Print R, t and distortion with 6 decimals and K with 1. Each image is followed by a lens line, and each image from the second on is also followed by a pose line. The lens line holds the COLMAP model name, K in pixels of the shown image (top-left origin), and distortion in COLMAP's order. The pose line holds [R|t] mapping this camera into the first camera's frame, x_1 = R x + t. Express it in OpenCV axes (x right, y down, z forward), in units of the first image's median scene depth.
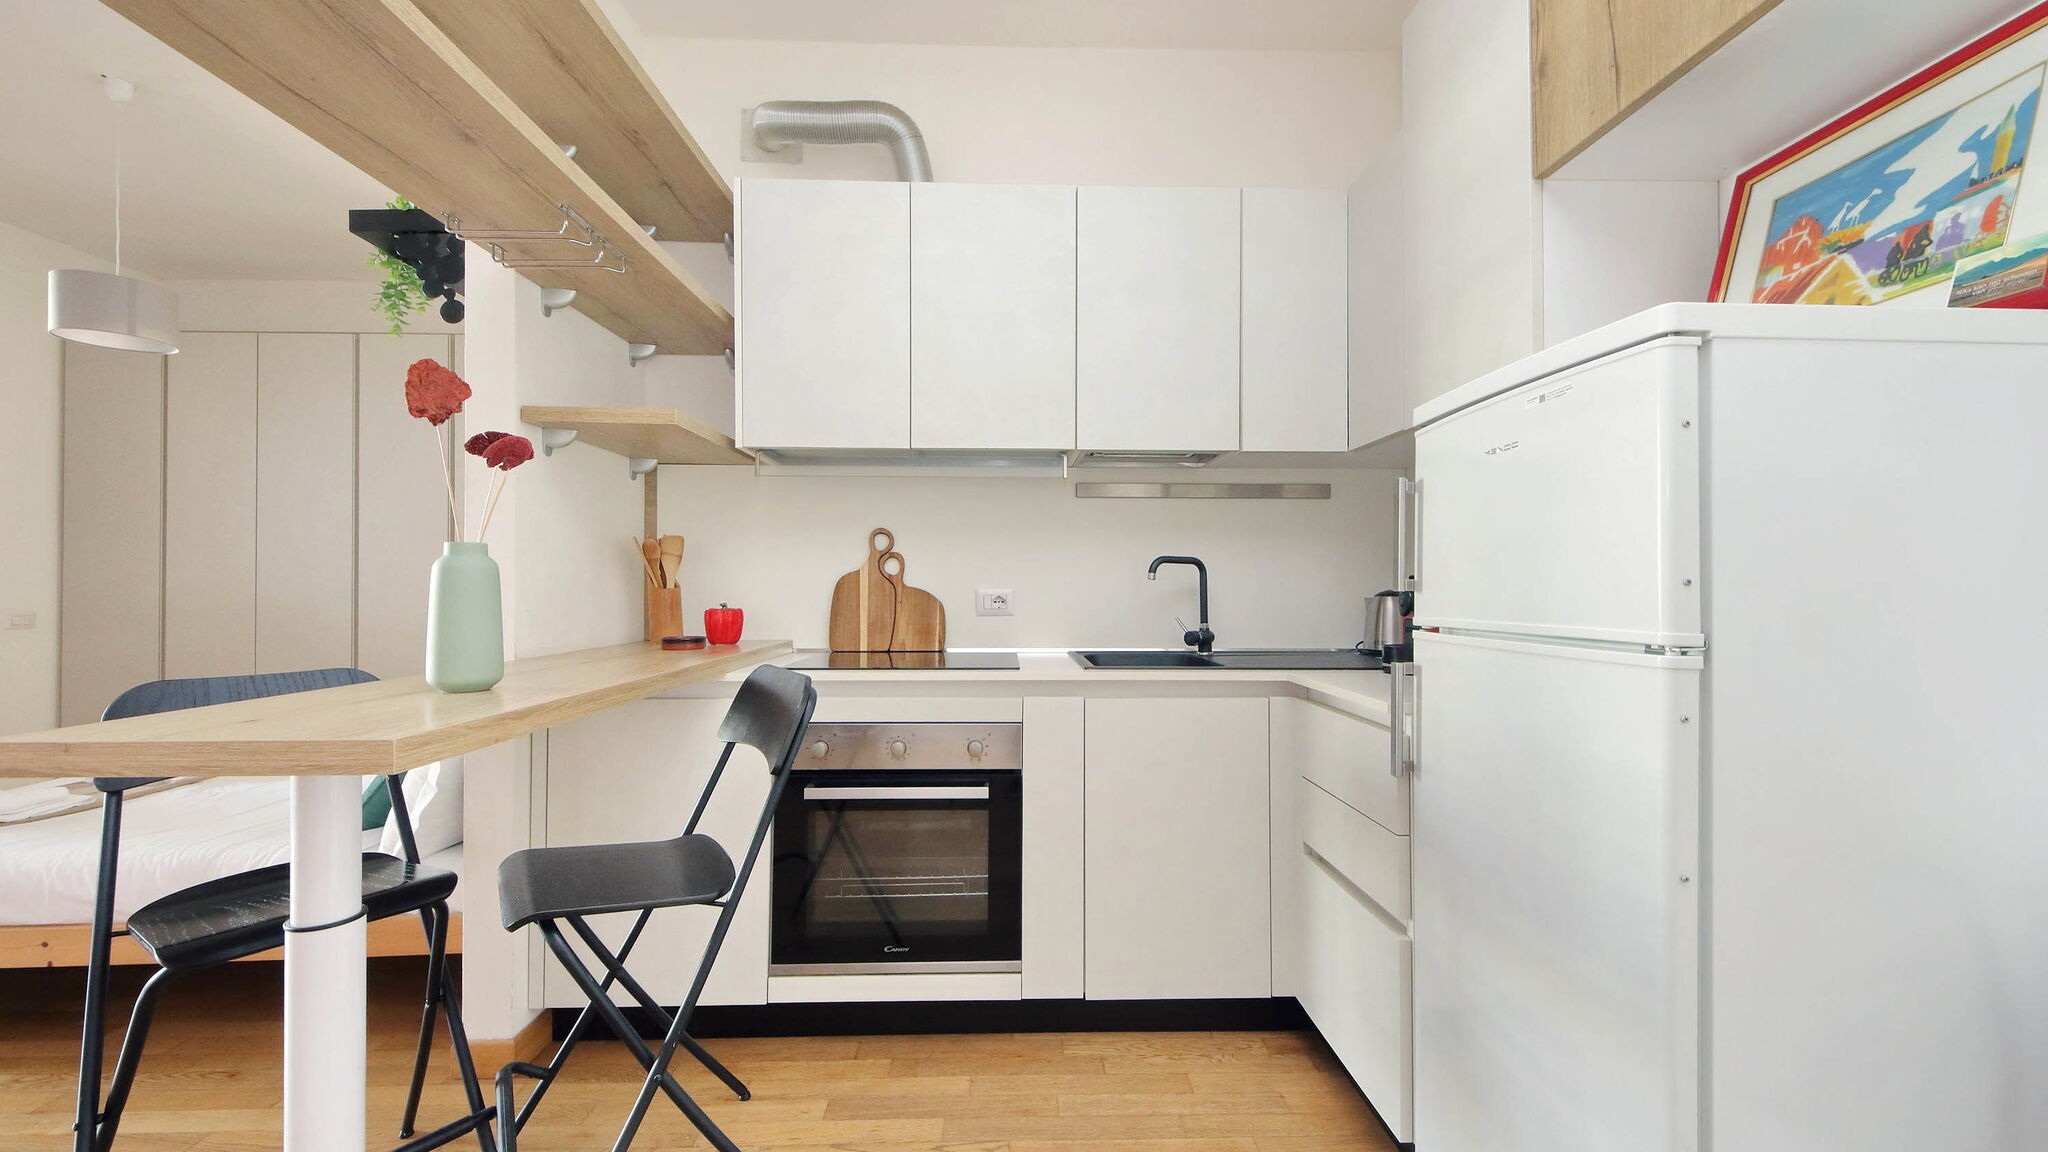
lens RADIAL K [[780.7, 0, 1034.3], [0, 780.7, 586.3], [0, 0, 1]] dist [0.021863, -0.007145]
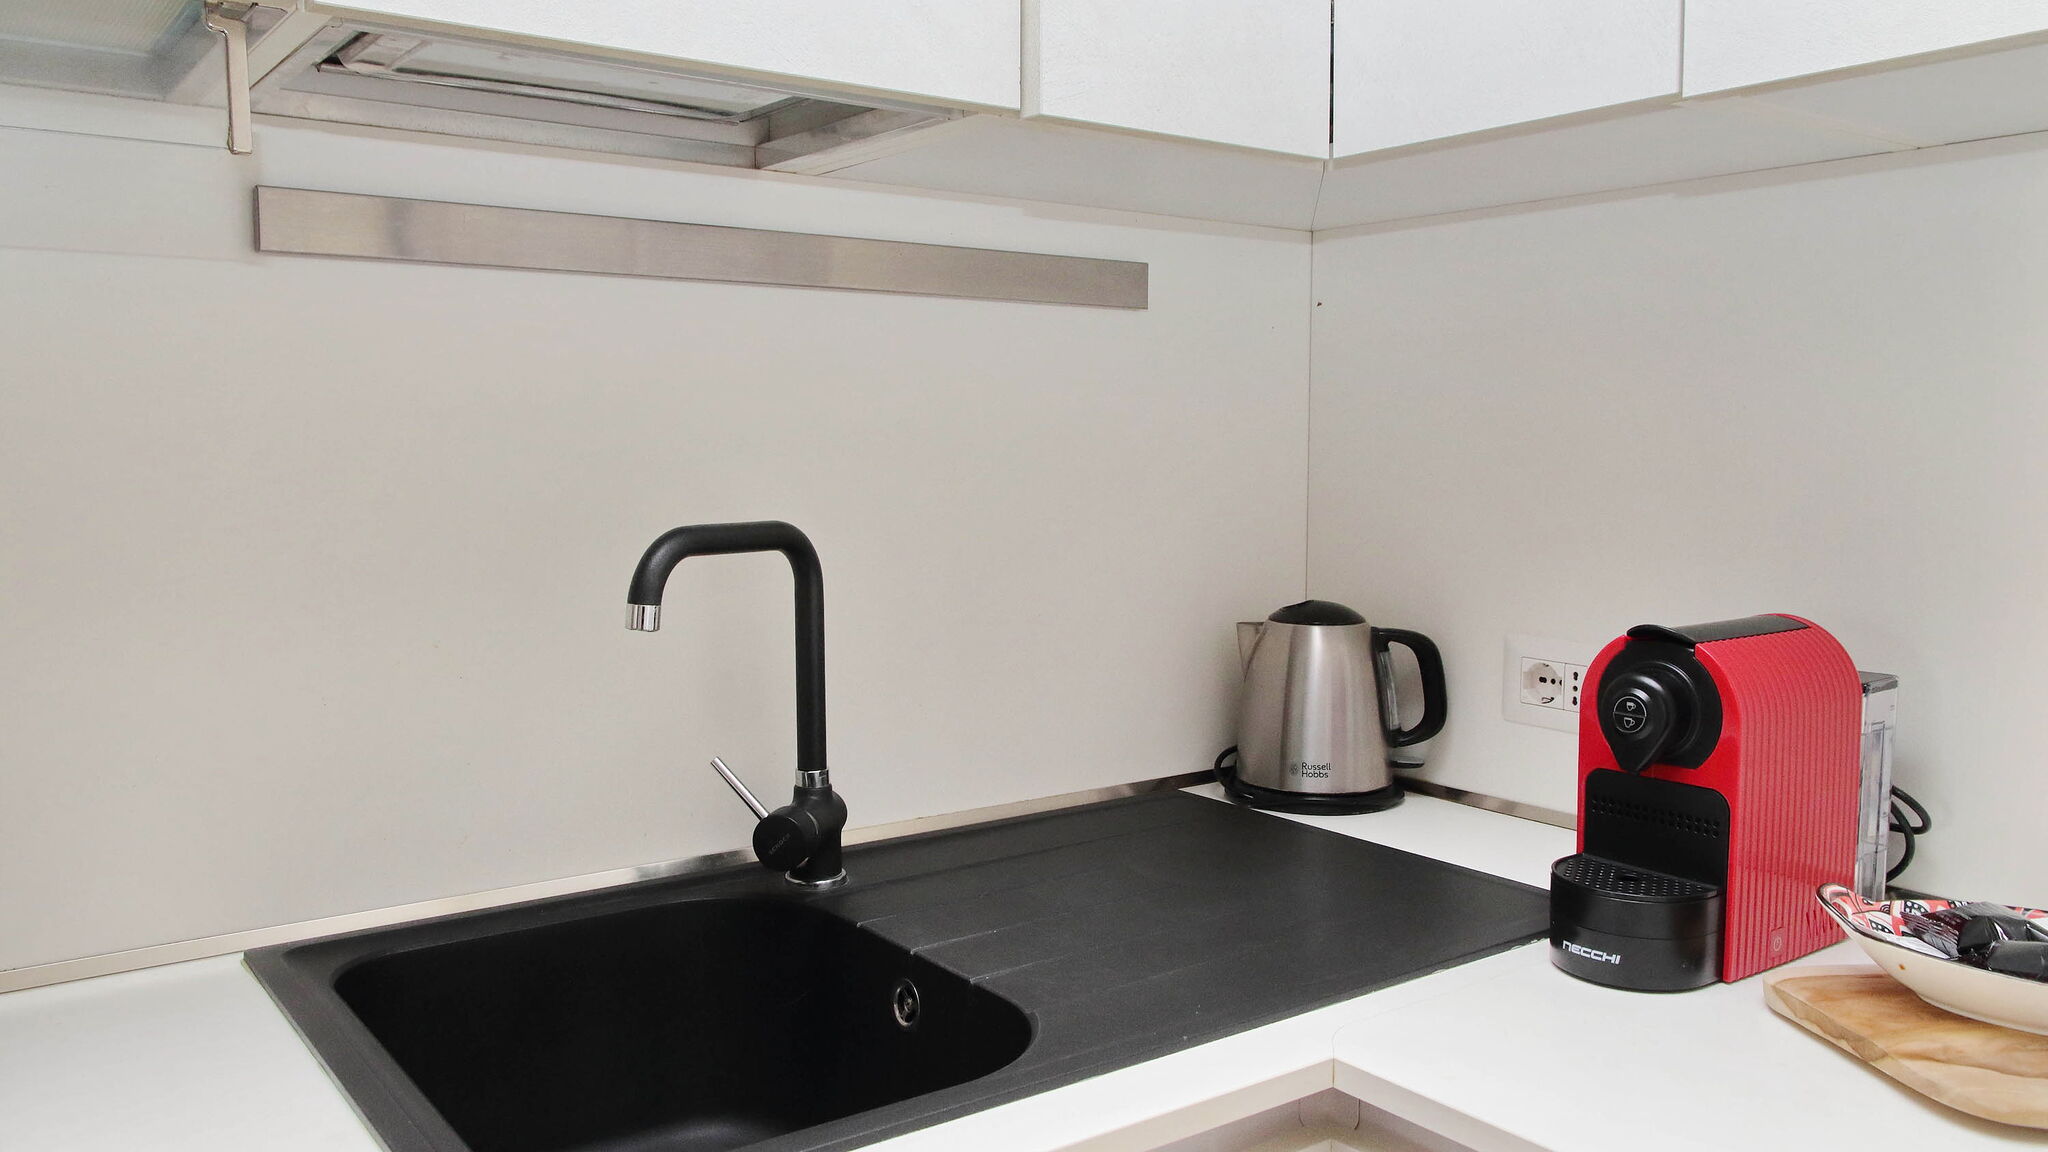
lens RADIAL K [[1586.8, 0, 1020.7], [0, 1586.8, 614.6], [0, 0, 1]] dist [-0.004874, 0.000535]
pose [[0.832115, -0.062626, 0.551056, -0.022149], [0.000487, 0.993686, 0.112196, -0.073620], [-0.554603, -0.093091, 0.826892, 0.583941]]
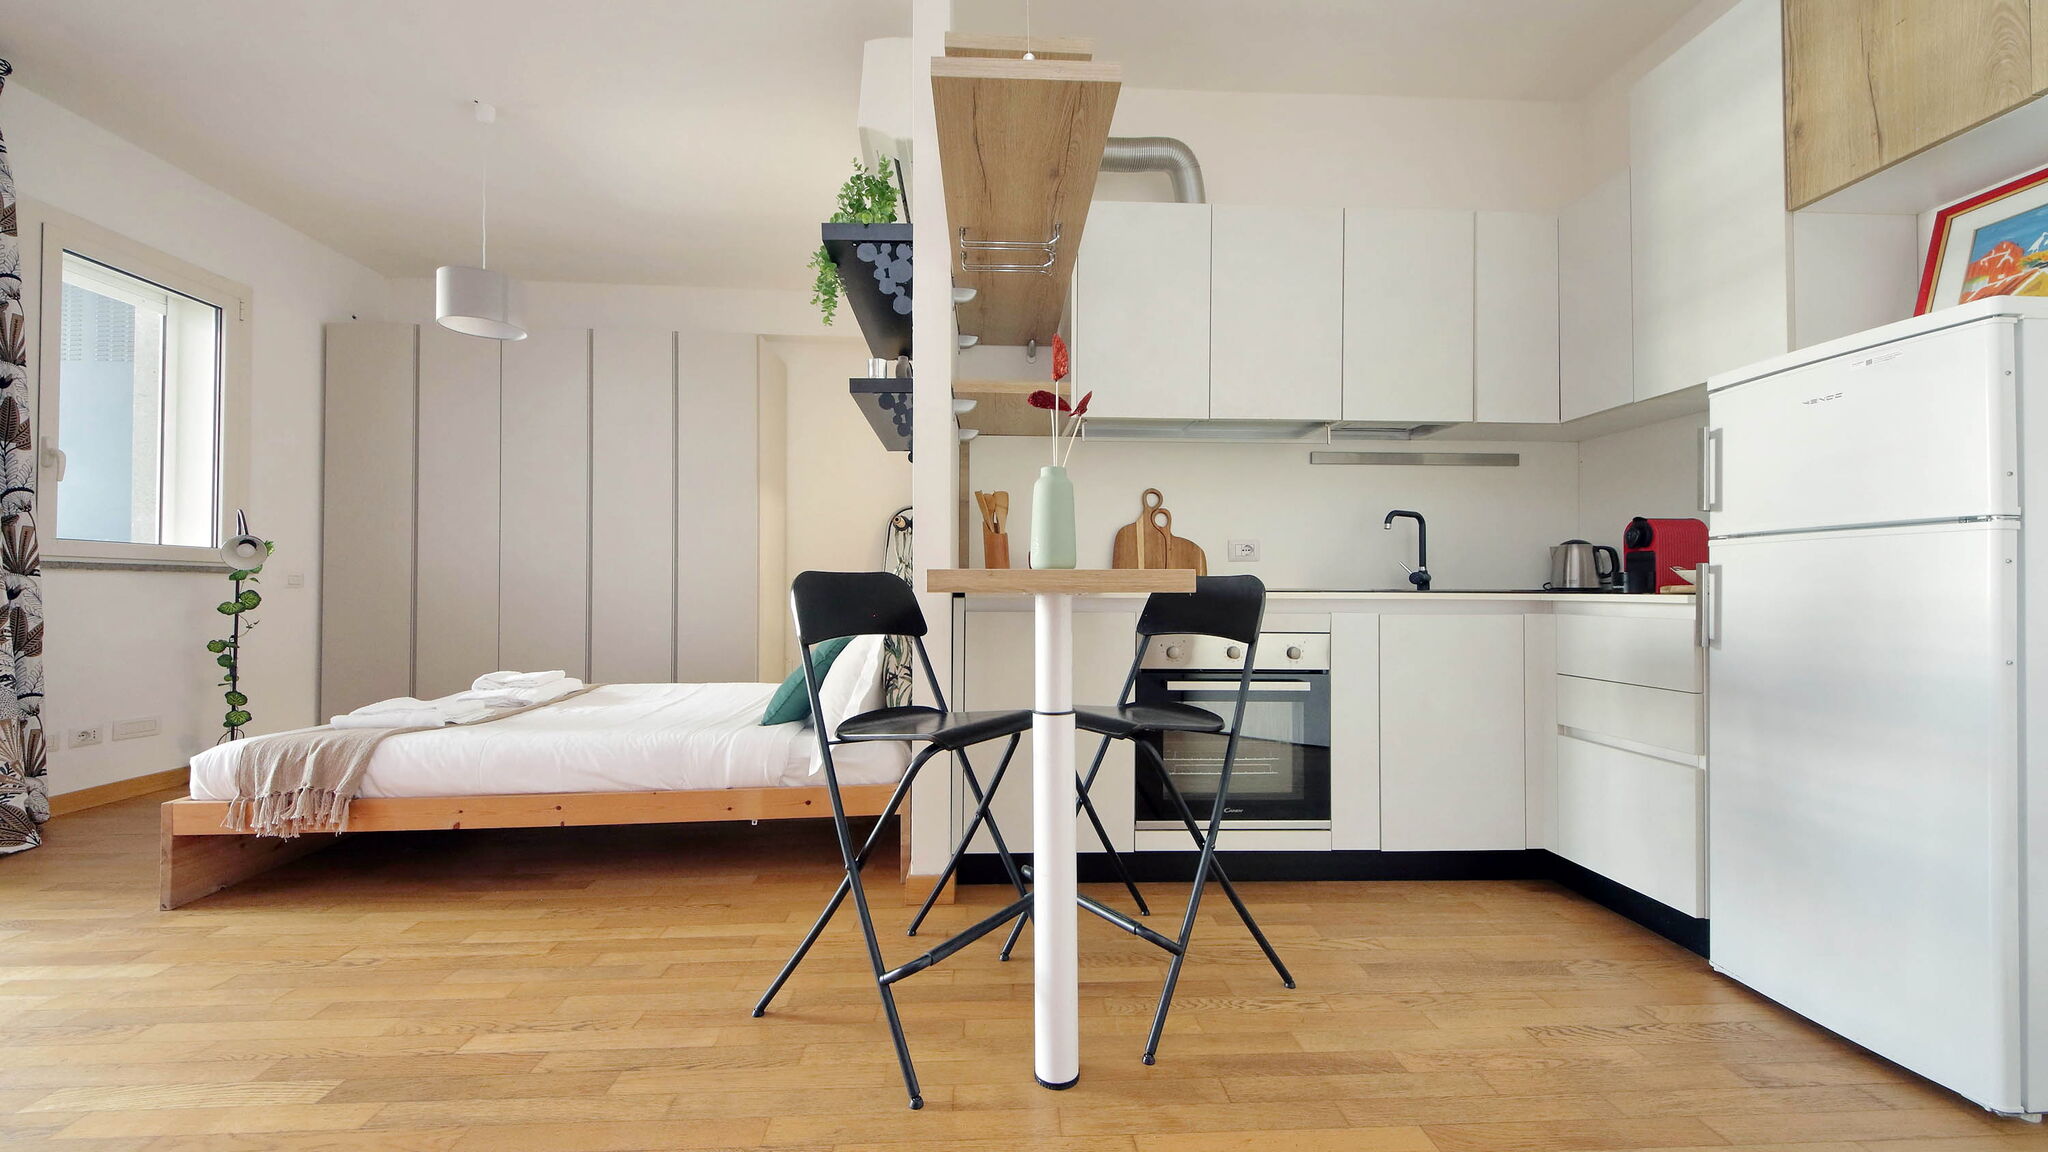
lens RADIAL K [[780.7, 0, 1022.9], [0, 780.7, 581.3], [0, 0, 1]] dist [0.021863, -0.007145]
pose [[0.999917, 0.002479, 0.012649, -0.469296], [-0.002359, 0.999953, -0.009438, 0.093028], [-0.012671, 0.009407, 0.999875, -0.230218]]
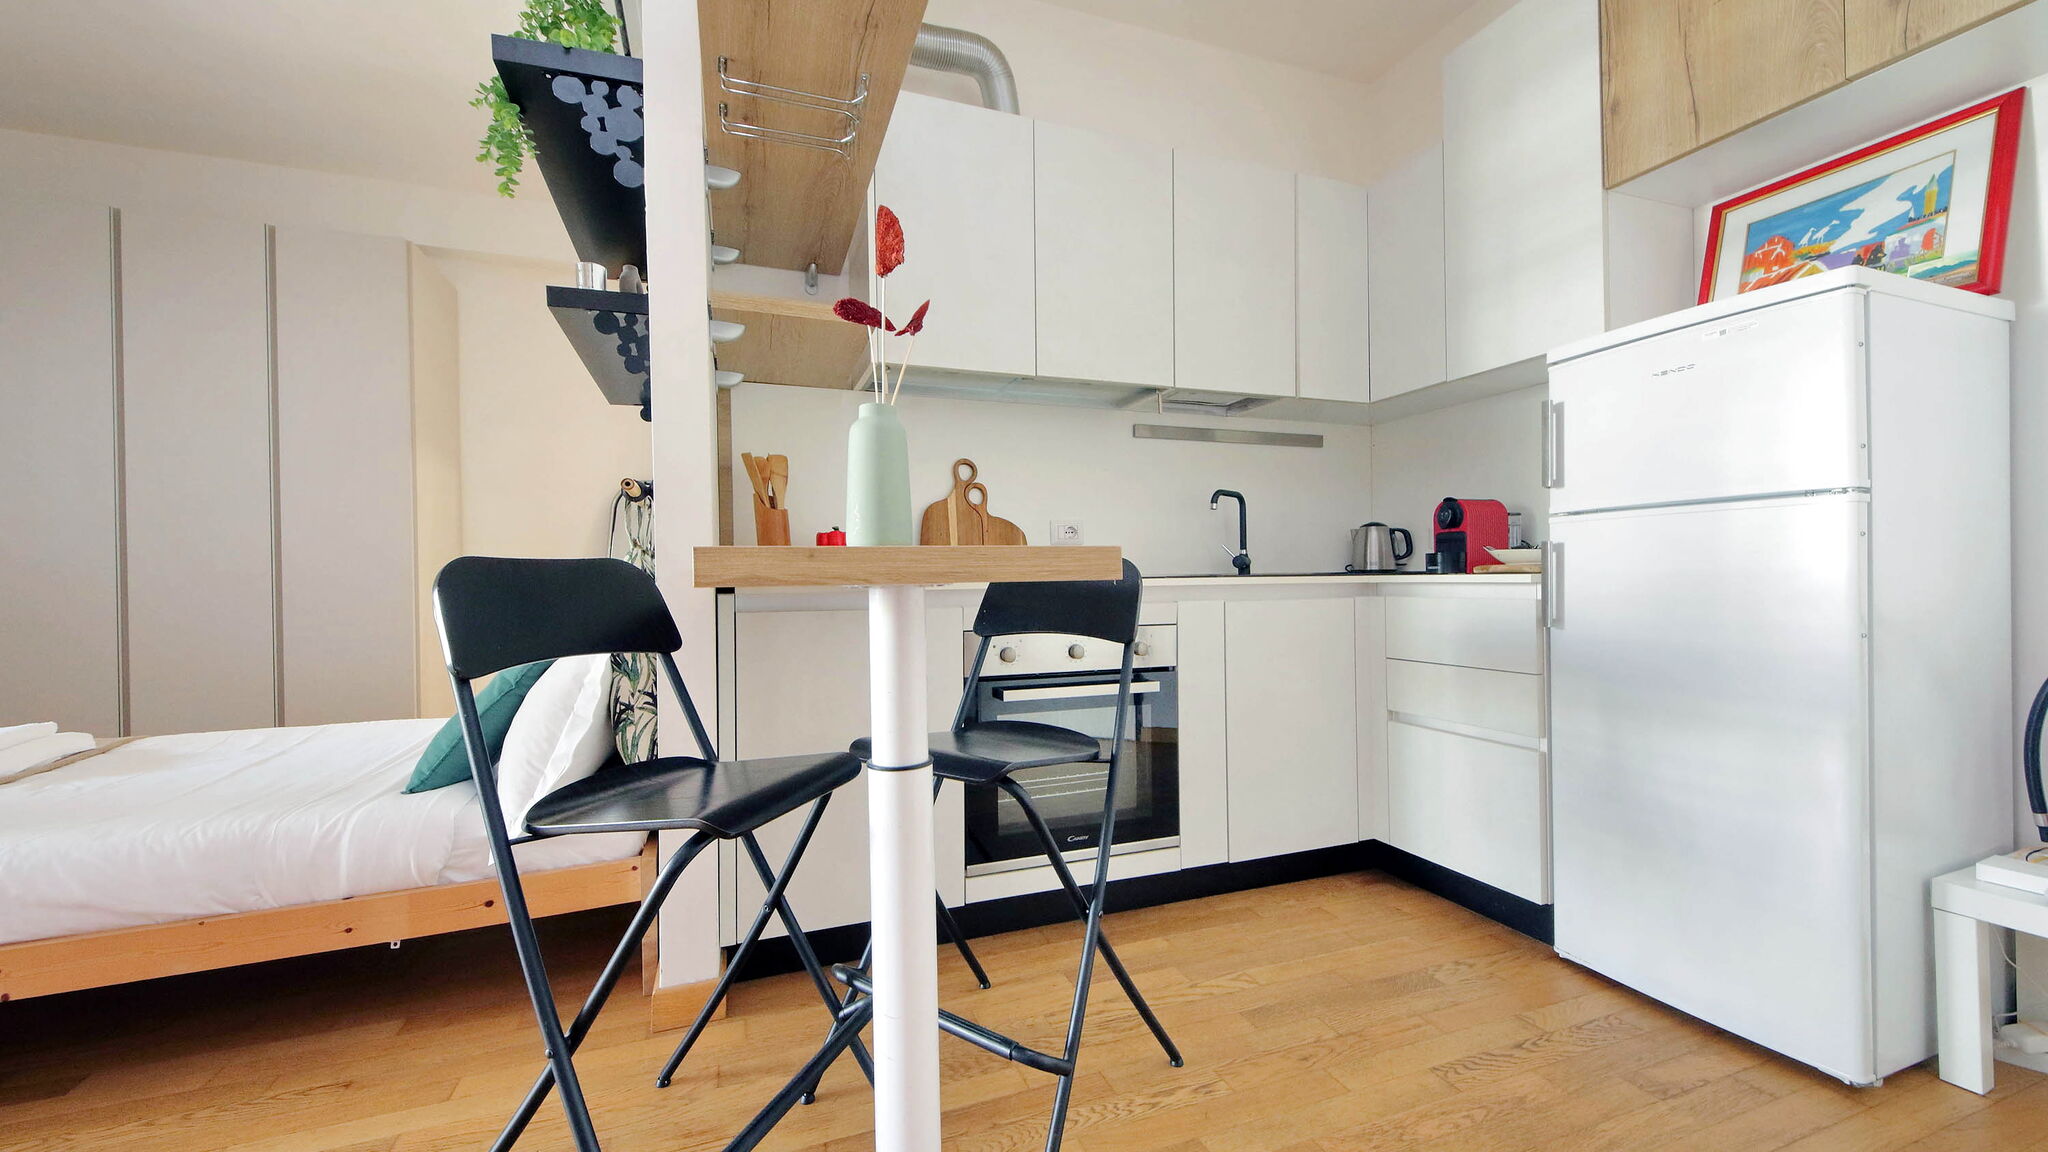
lens RADIAL K [[780.7, 0, 1027.0], [0, 780.7, 585.5], [0, 0, 1]] dist [0.021863, -0.007145]
pose [[0.949700, -0.017235, 0.312688, -0.502957], [0.014783, 0.999839, 0.010211, 0.093784], [-0.312813, -0.005075, 0.949801, 0.008196]]
